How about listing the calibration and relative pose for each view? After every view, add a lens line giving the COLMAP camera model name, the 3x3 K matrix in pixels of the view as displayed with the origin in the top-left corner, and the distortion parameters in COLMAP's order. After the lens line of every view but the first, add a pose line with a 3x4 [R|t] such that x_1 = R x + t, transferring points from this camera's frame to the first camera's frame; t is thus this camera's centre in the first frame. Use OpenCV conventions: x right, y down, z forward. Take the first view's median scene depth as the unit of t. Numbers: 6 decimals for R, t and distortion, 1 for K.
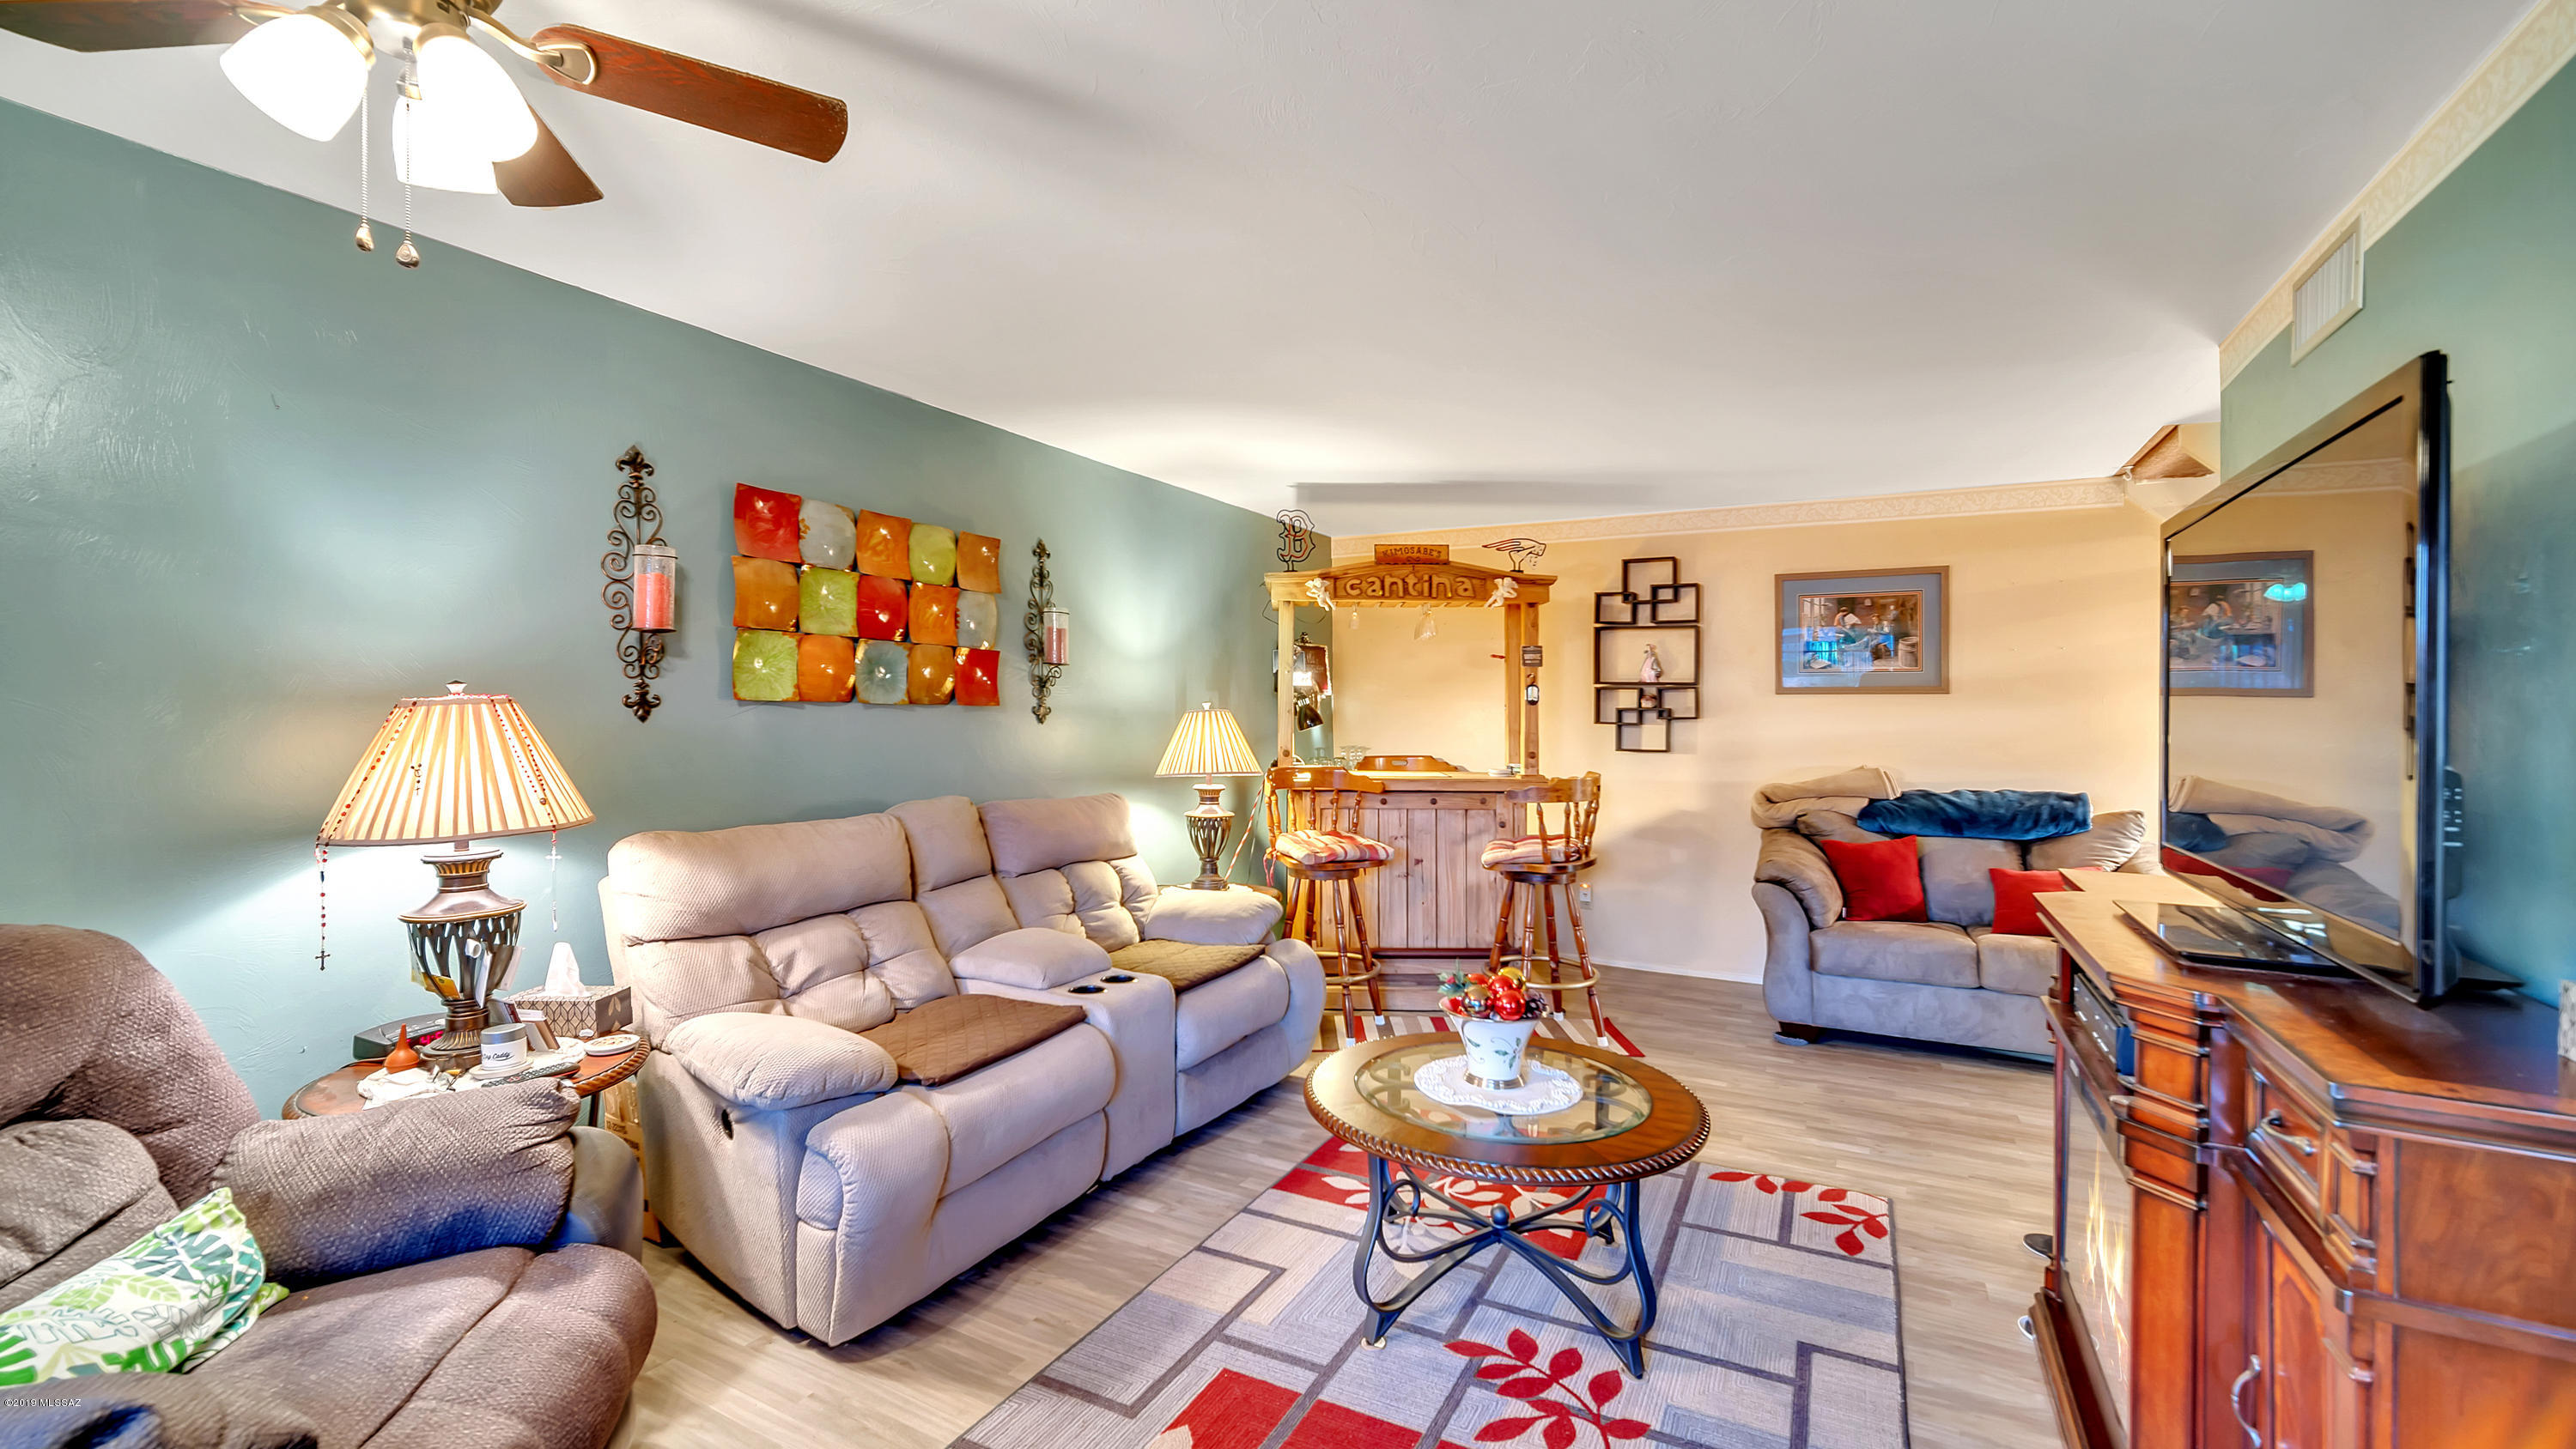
lens RADIAL K [[1072.3, 0, 1279.1], [0, 1072.3, 697.1], [0, 0, 1]] dist [0.004143, 0.000563]
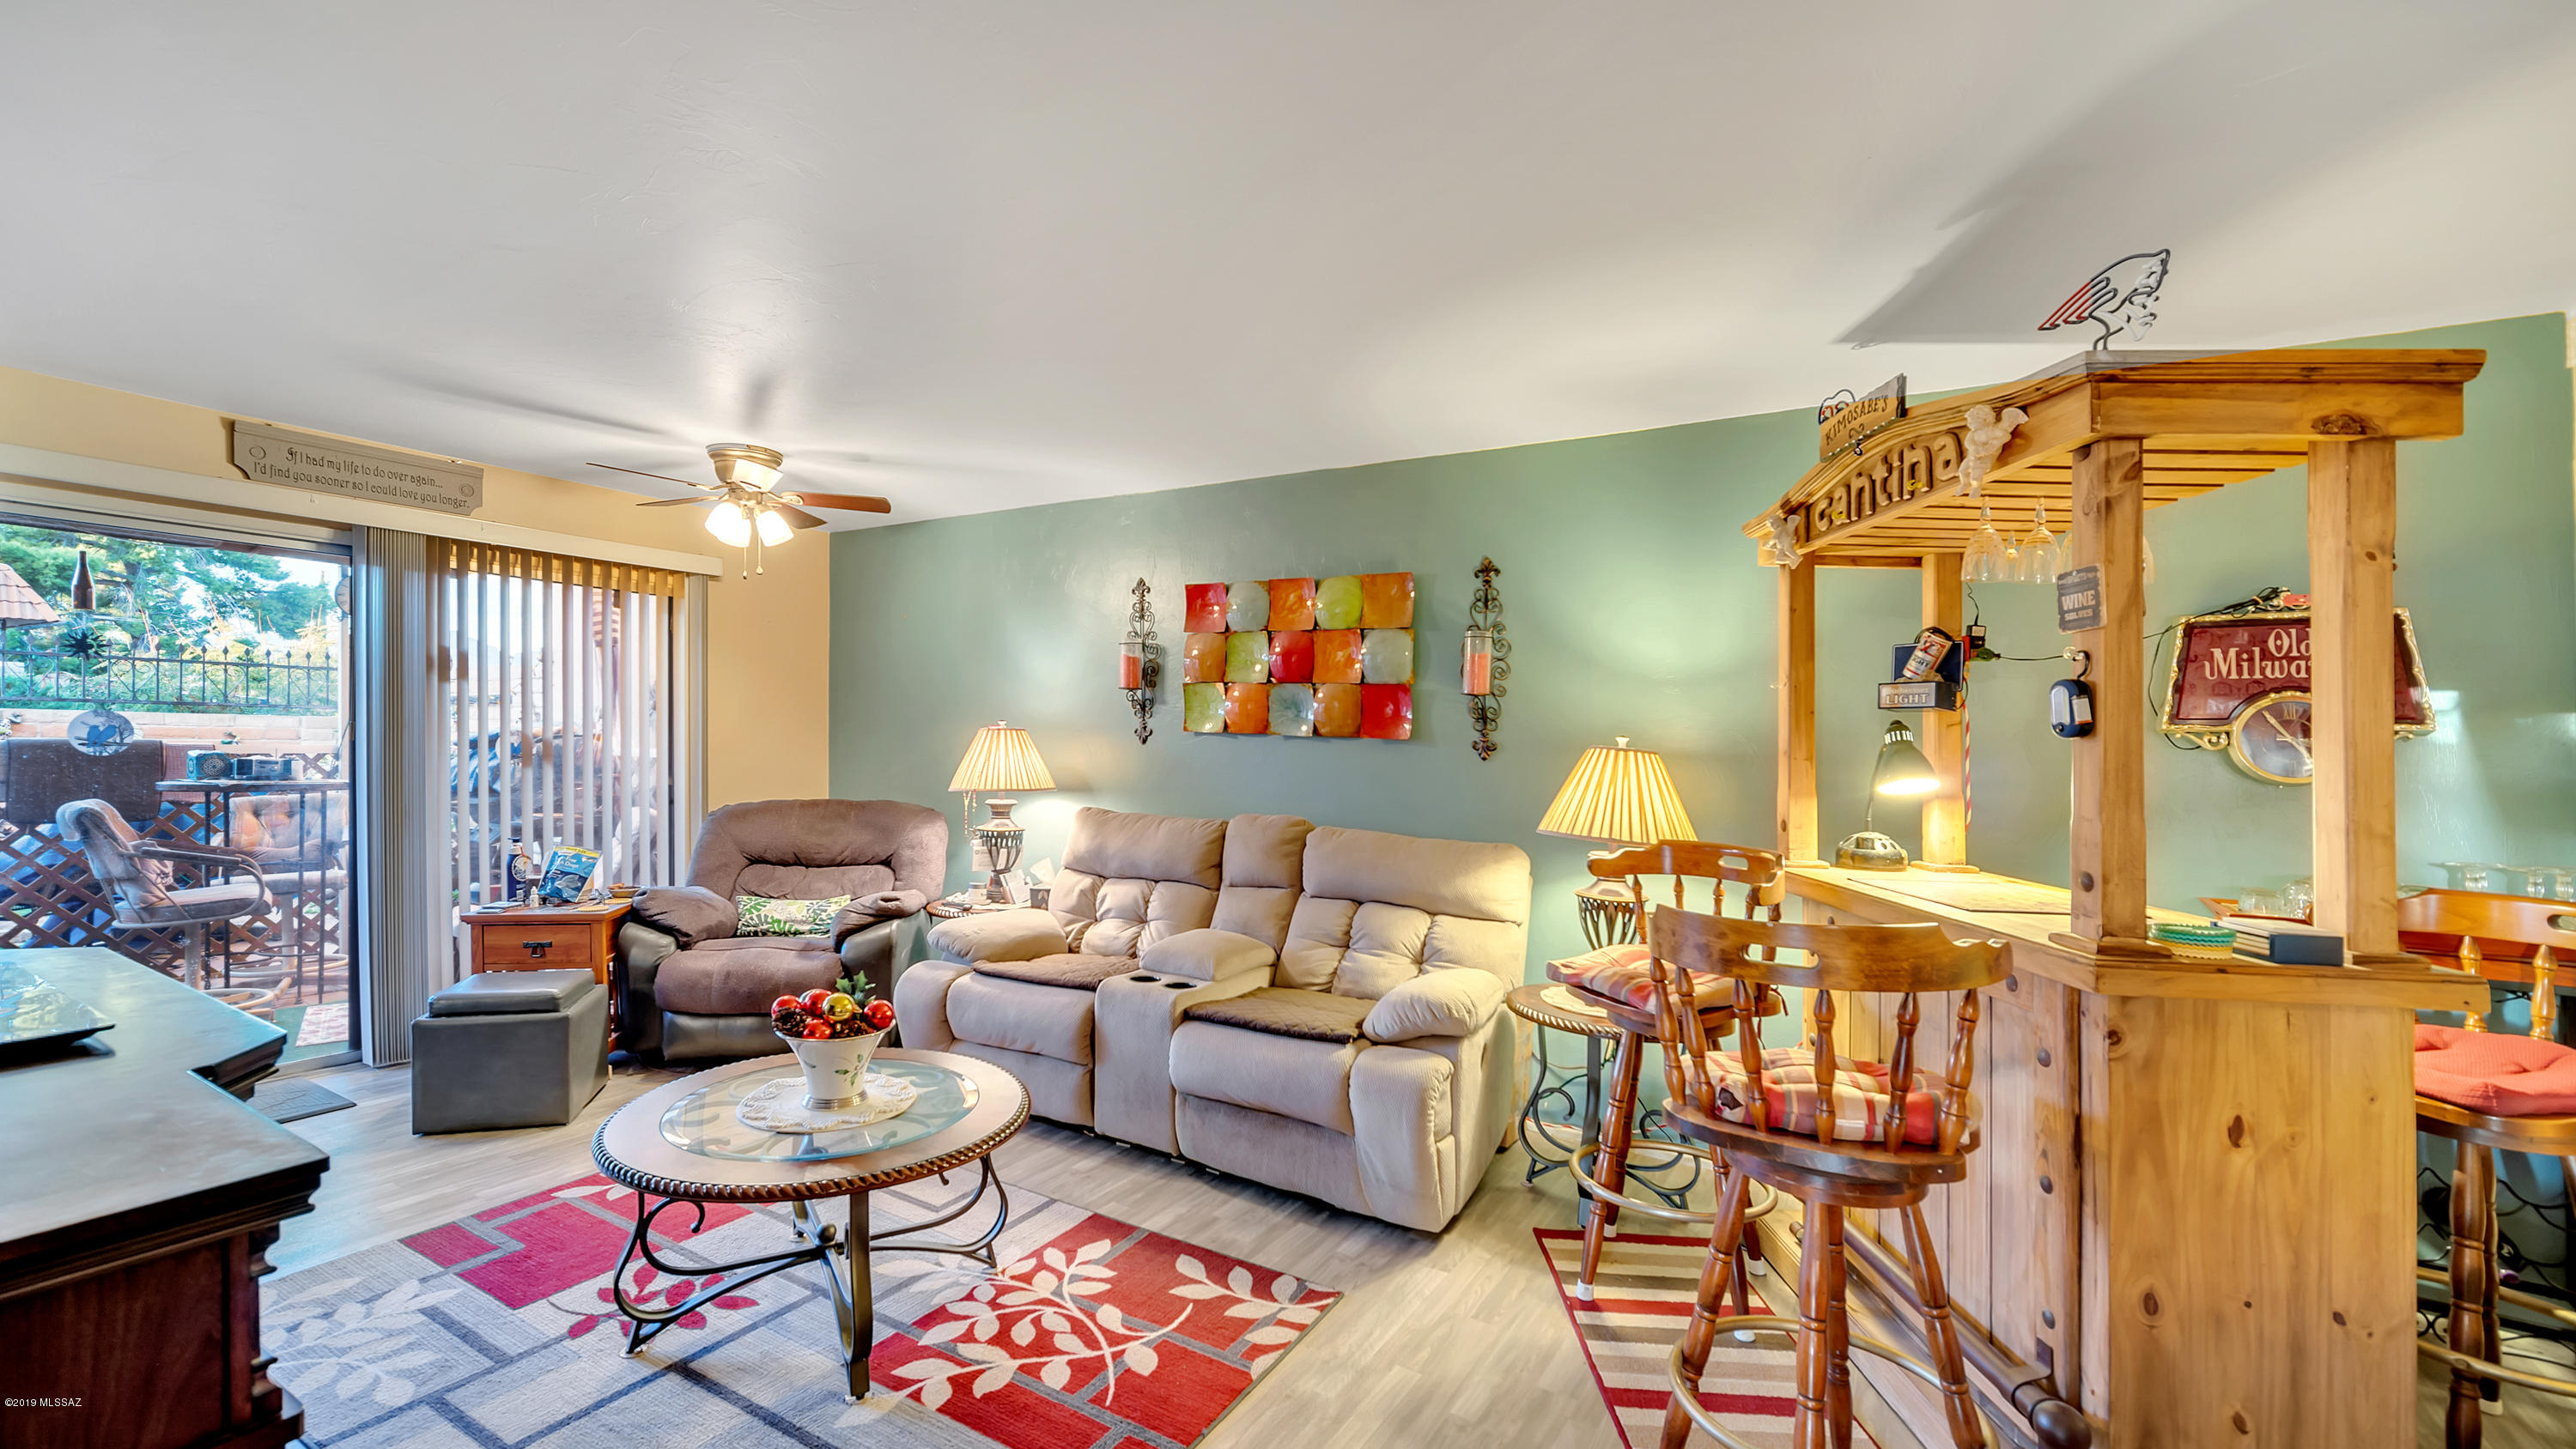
lens RADIAL K [[1072.3, 0, 1277.0], [0, 1072.3, 735.0], [0, 0, 1]] dist [0.004143, 0.000563]
pose [[-0.032234, 0.005712, -0.999464, 0.883190], [0.000190, 0.999984, 0.005709, -0.001122], [0.999480, -0.000006, -0.032234, 1.065615]]
